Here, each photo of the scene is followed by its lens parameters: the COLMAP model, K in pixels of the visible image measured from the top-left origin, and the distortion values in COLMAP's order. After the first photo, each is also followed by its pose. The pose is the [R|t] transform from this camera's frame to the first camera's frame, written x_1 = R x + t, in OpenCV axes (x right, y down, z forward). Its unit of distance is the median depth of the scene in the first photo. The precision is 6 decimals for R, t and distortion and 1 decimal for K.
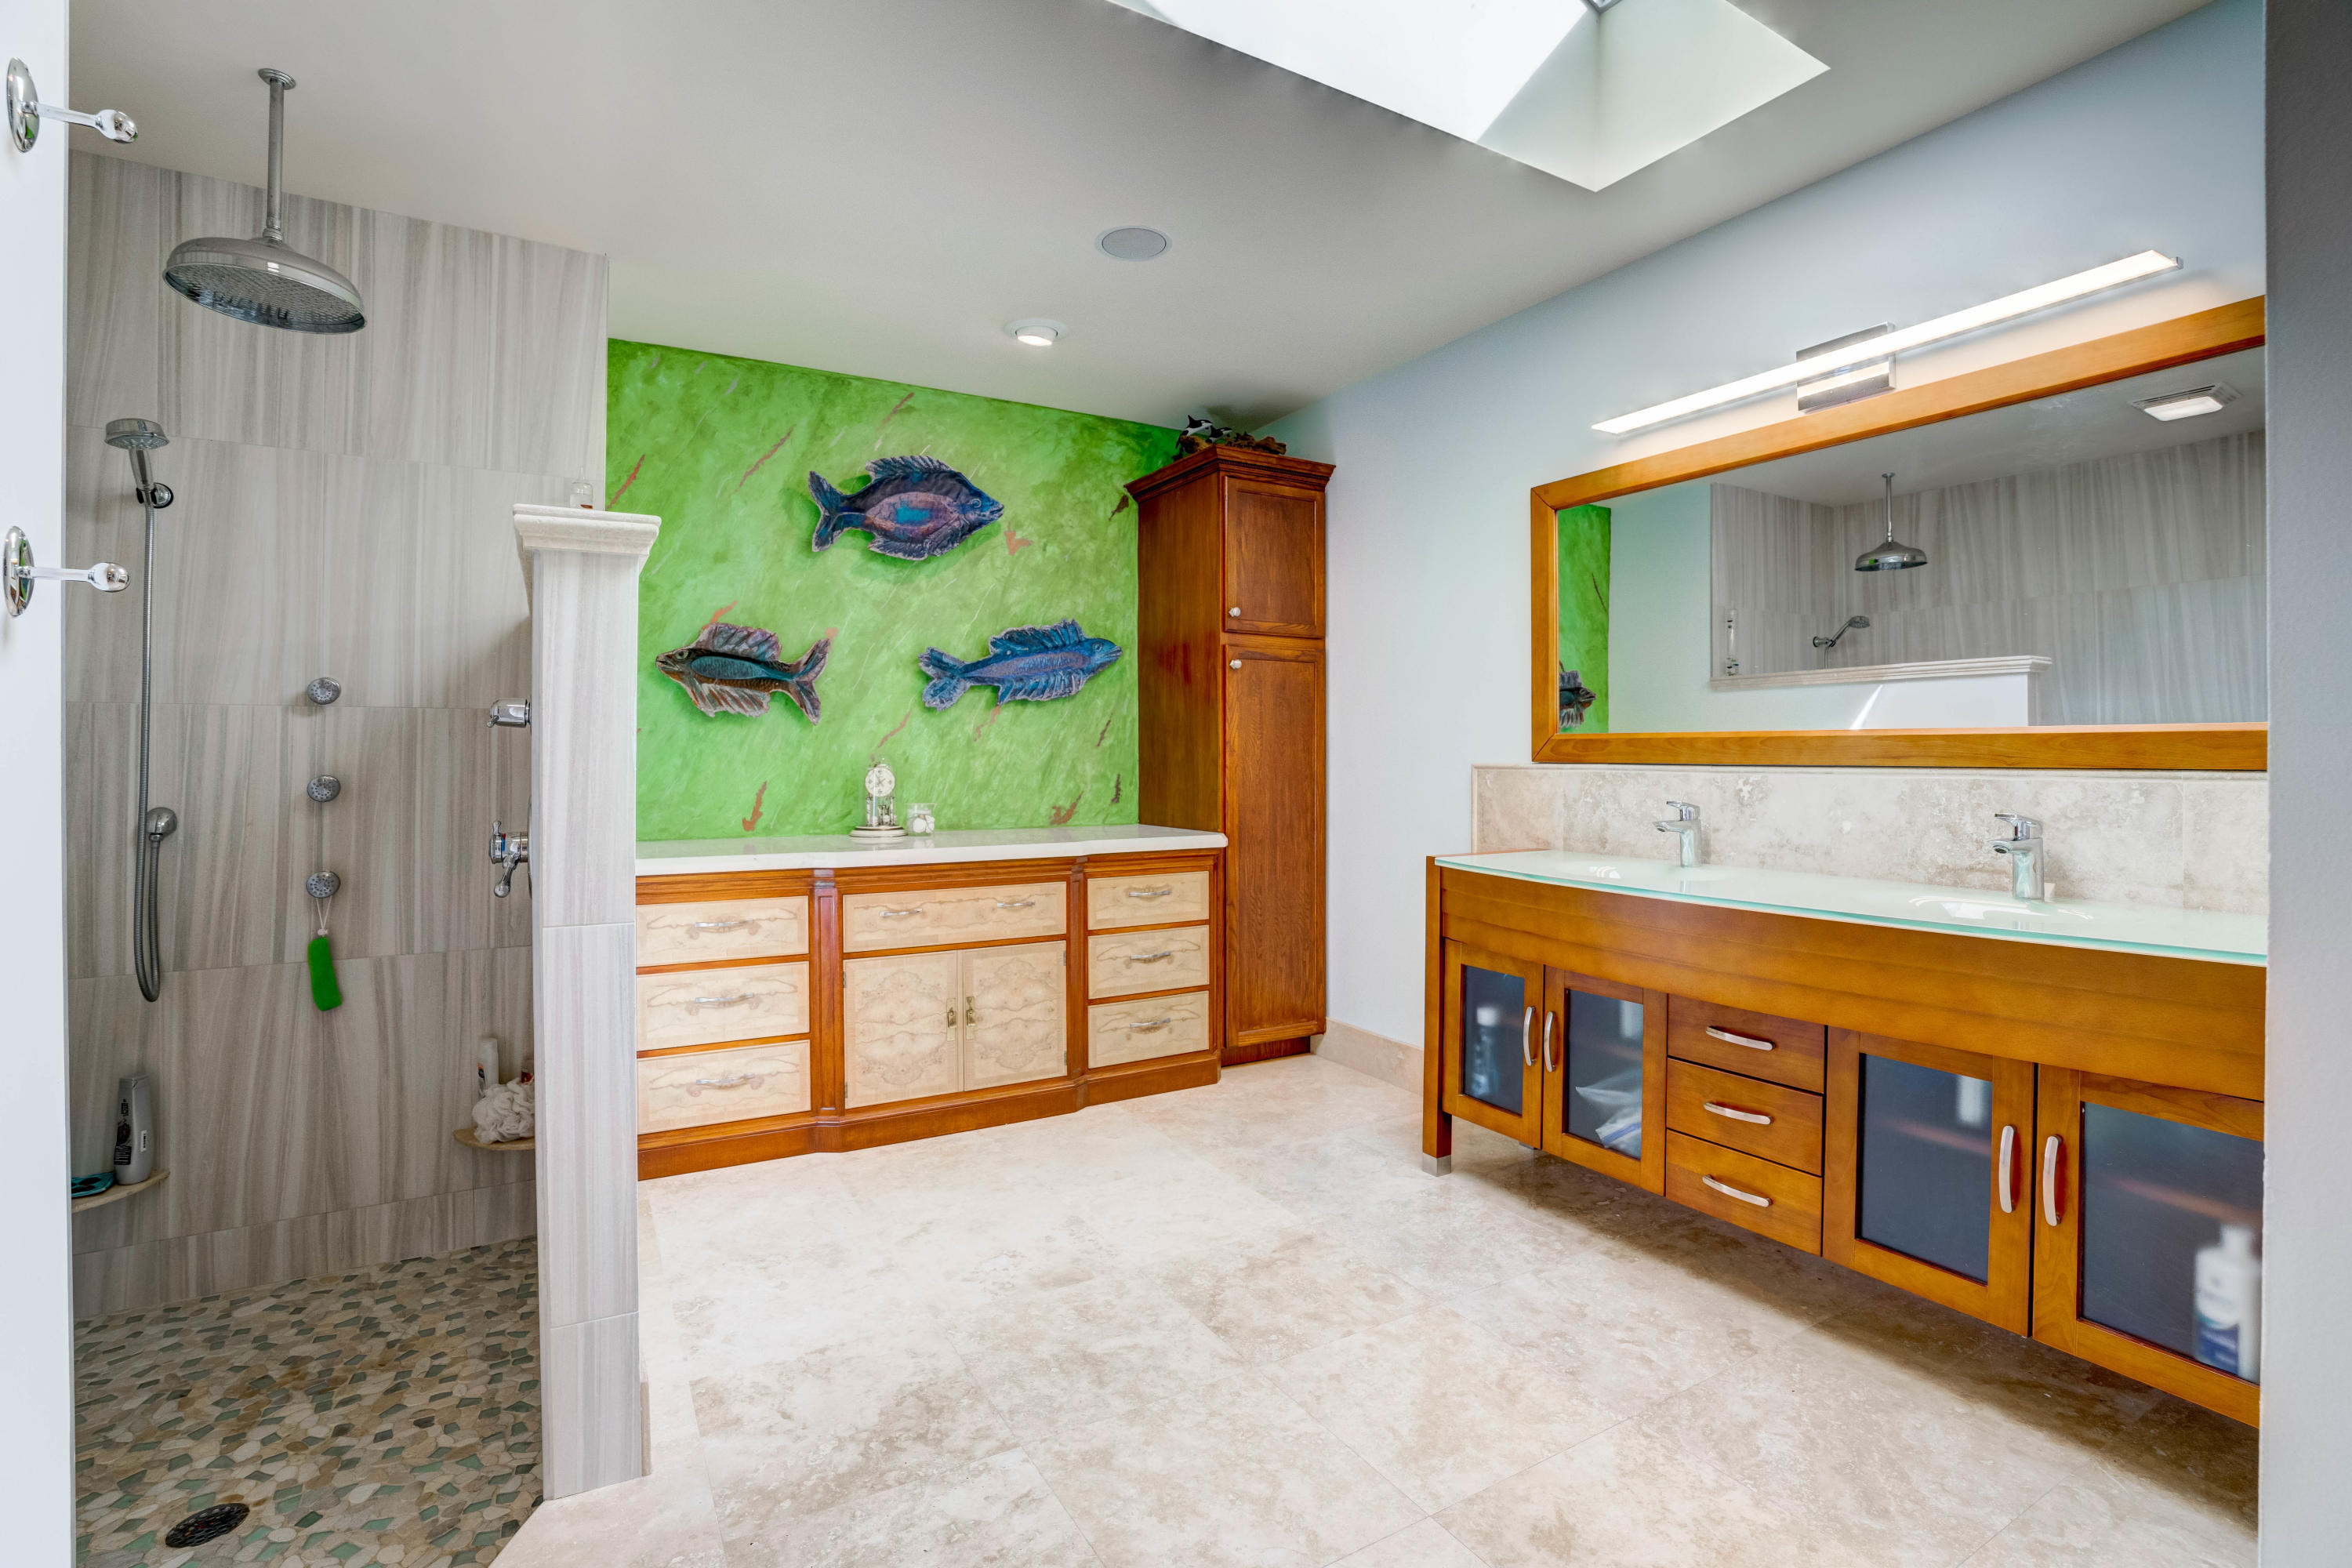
lens RADIAL K [[1093.2, 0, 1164.8], [0, 1093.2, 751.9], [0, 0, 1]] dist [-0.062041, 0.021633]
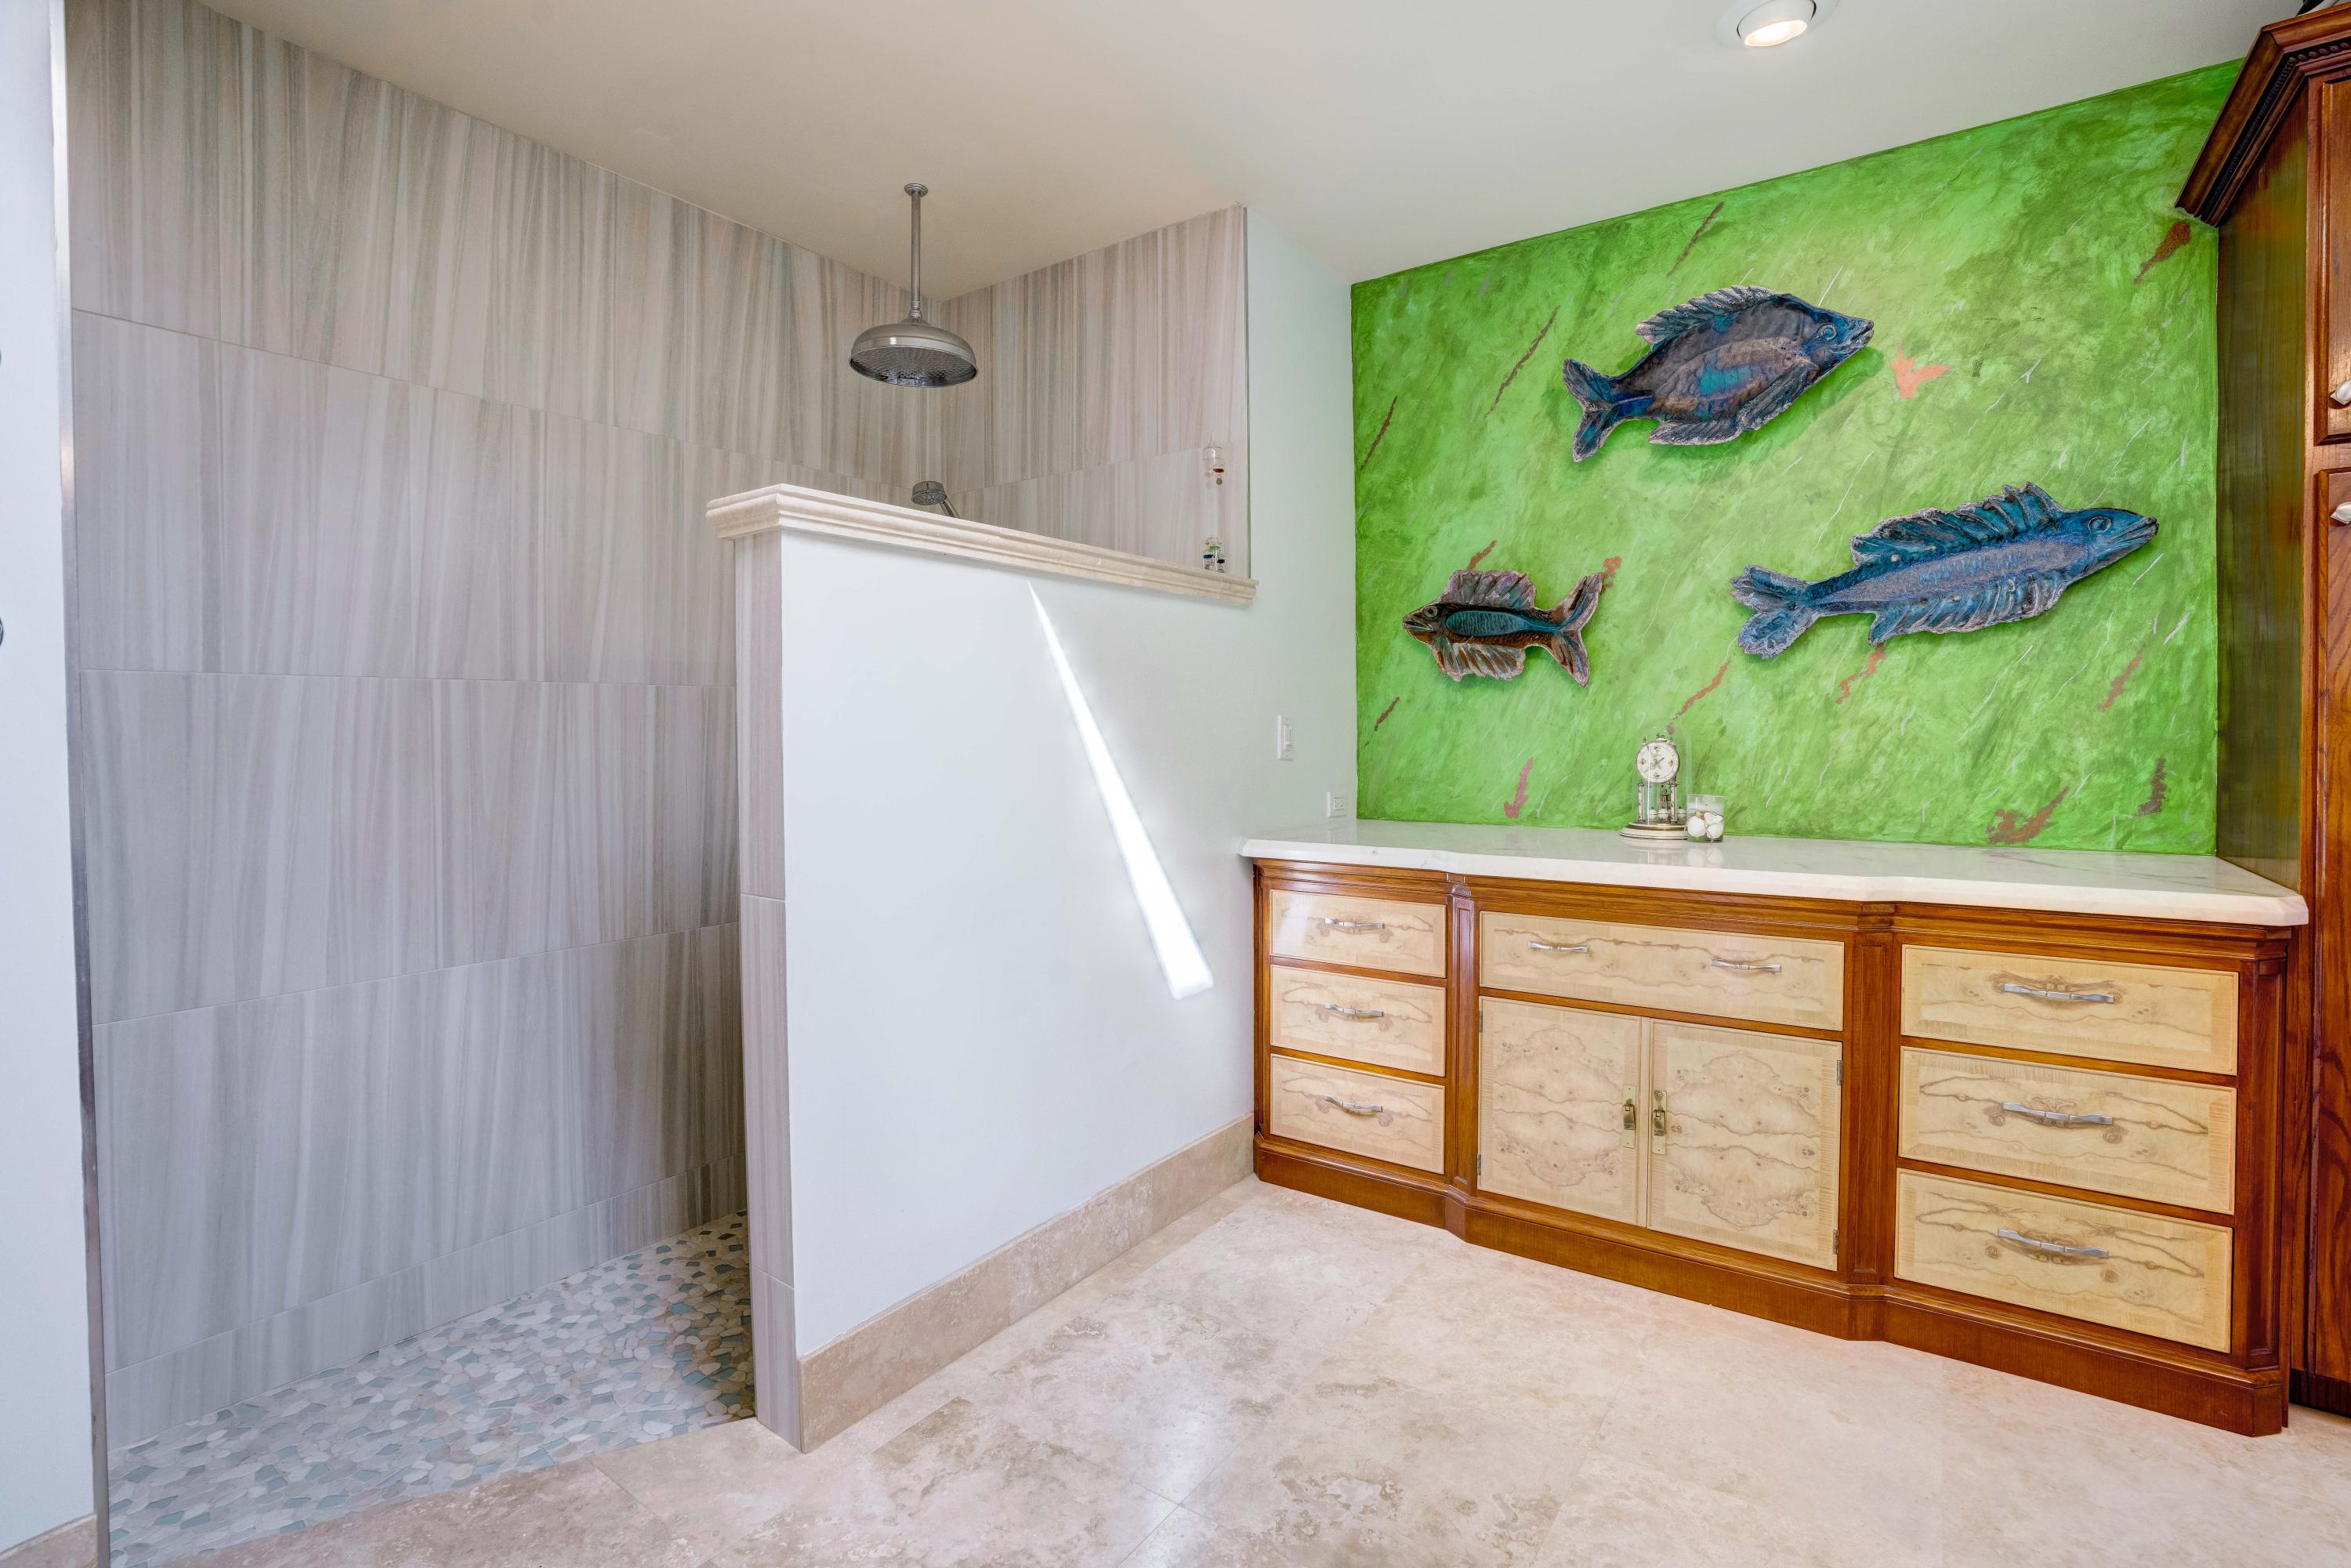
lens RADIAL K [[1092.7, 0, 1157.1], [0, 1092.7, 745.8], [0, 0, 1]] dist [-0.062041, 0.021633]
pose [[0.421533, 0.012266, -0.906730, 0.257017], [0.009891, 0.999787, 0.018123, 0.000330], [0.906759, -0.016608, 0.421322, 0.413593]]
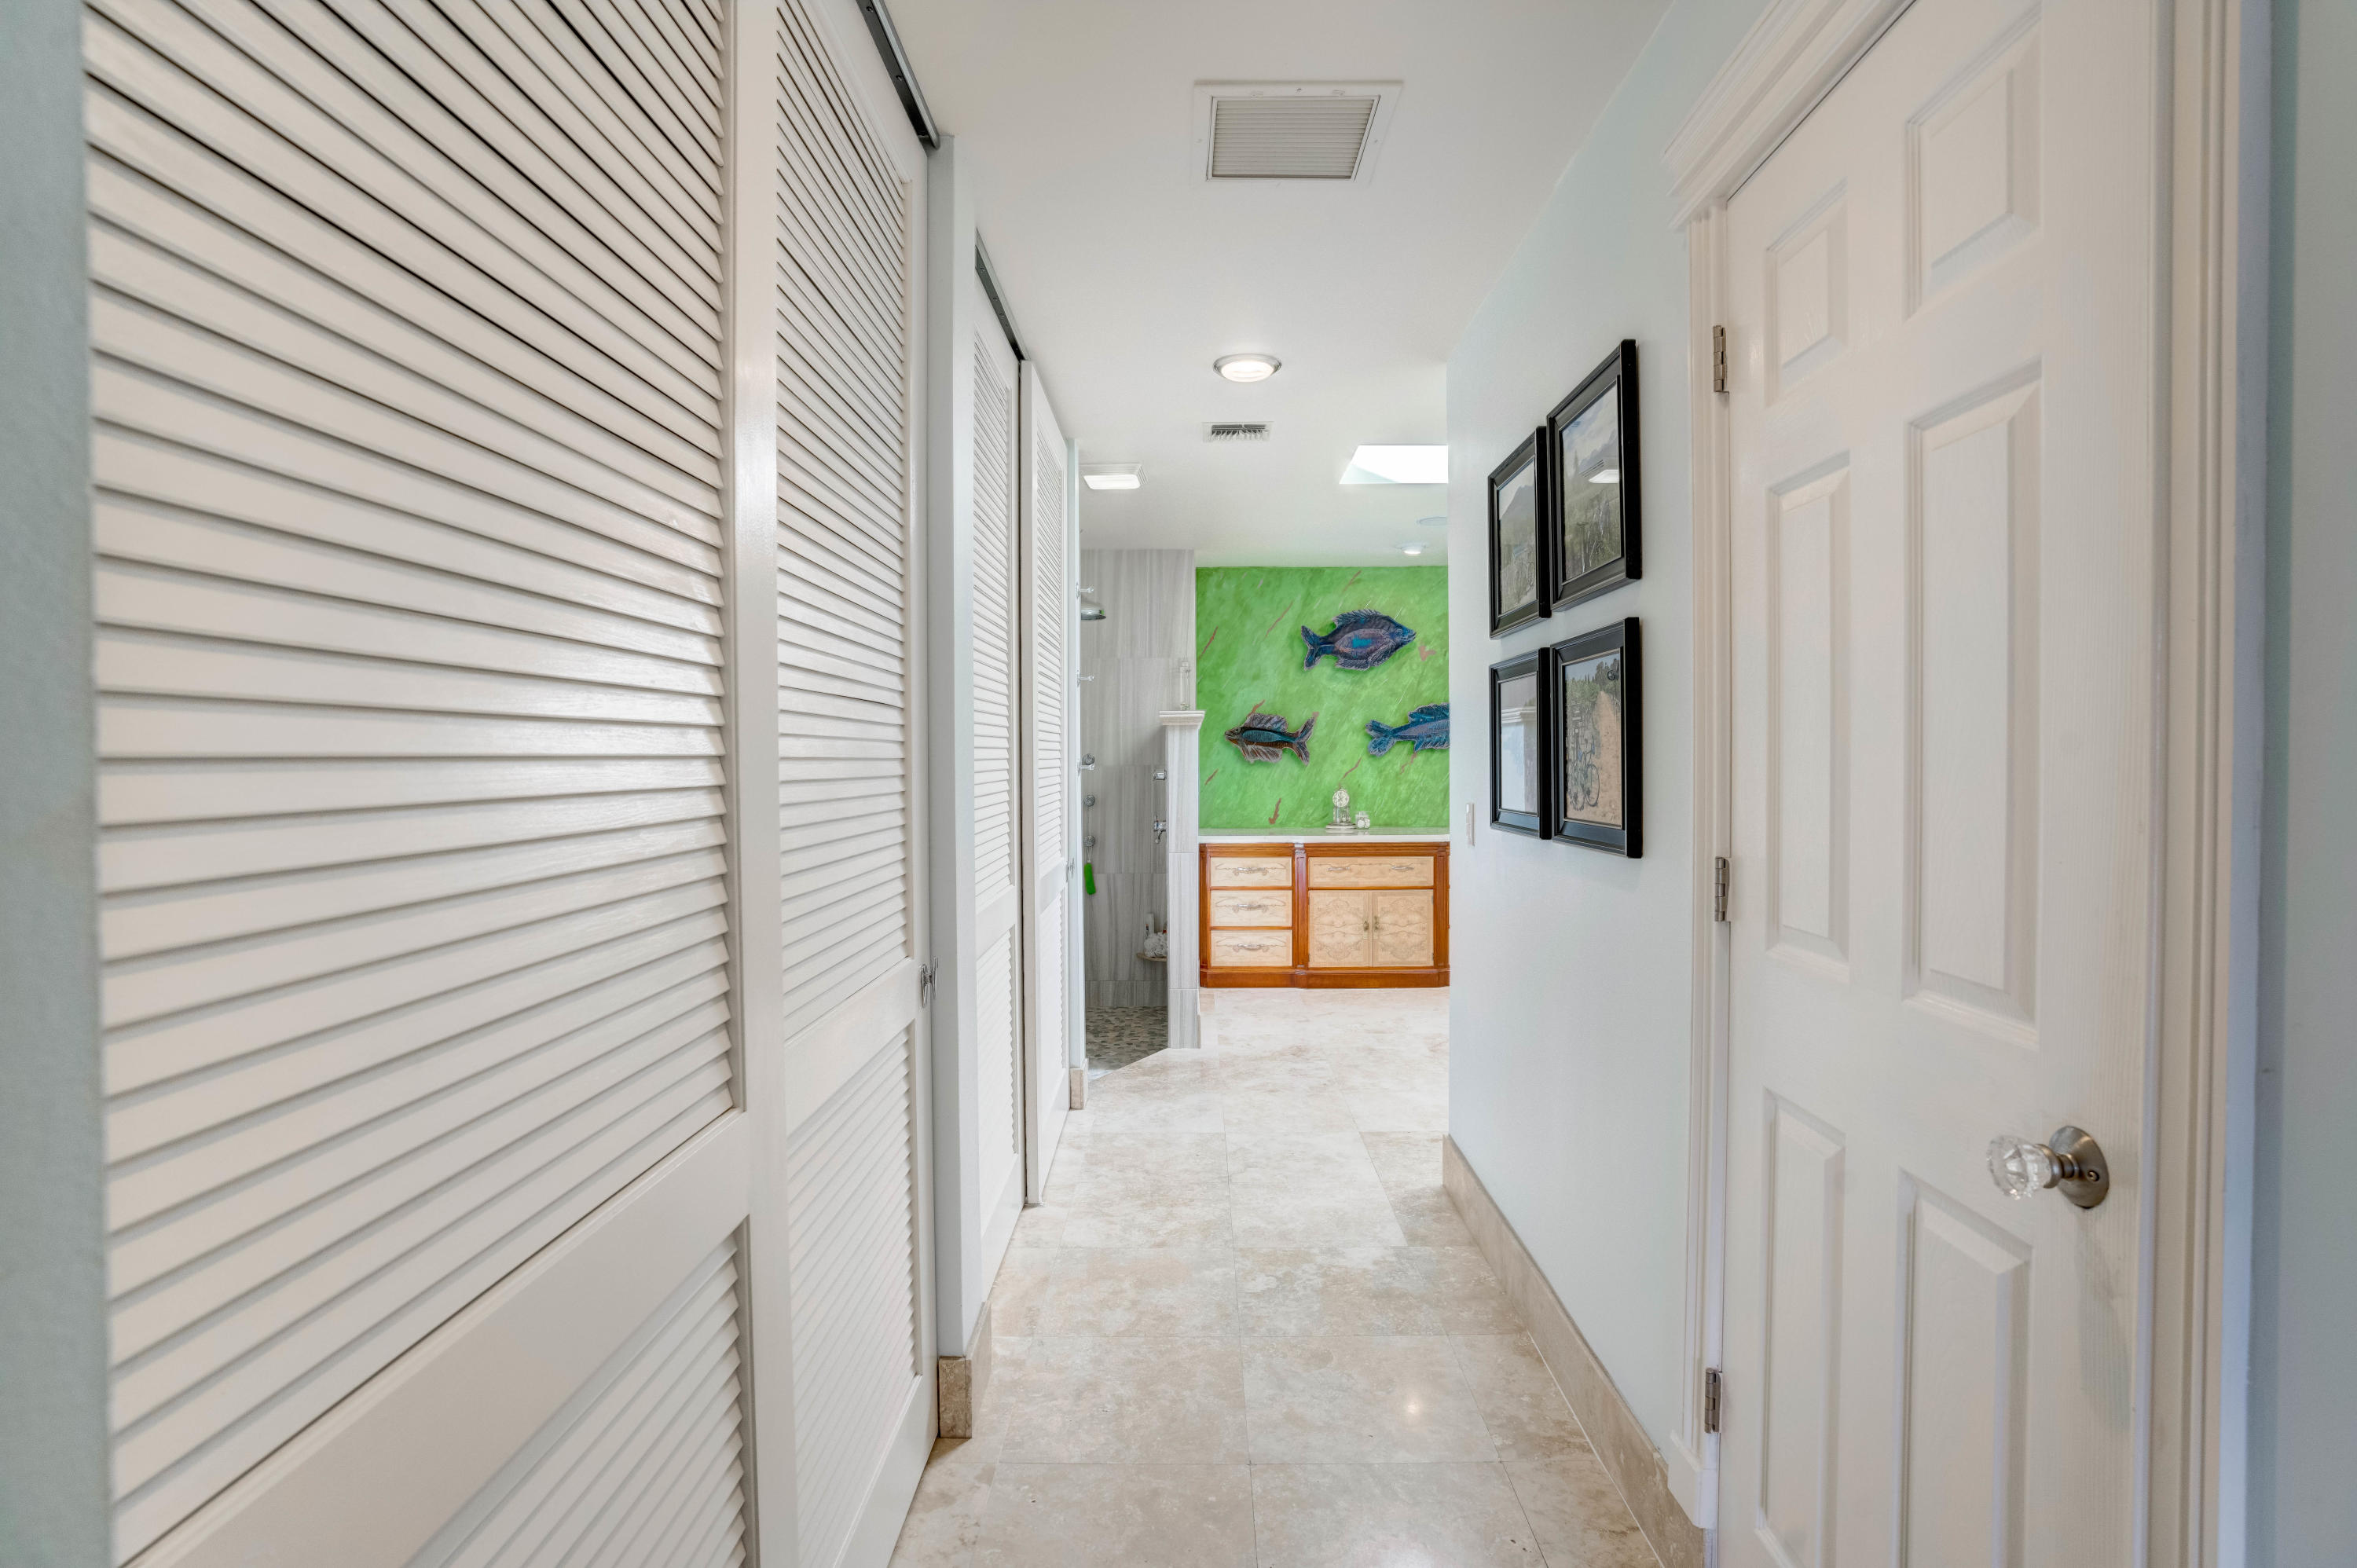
lens RADIAL K [[1146.7, 0, 1170.4], [0, 1146.7, 774.3], [0, 0, 1]] dist [-0.001914, -0.000010]
pose [[0.860019, 0.001716, -0.510258, 0.471659], [0.008470, 0.999809, 0.017637, -0.049106], [0.510191, -0.019490, 0.859840, -0.779559]]
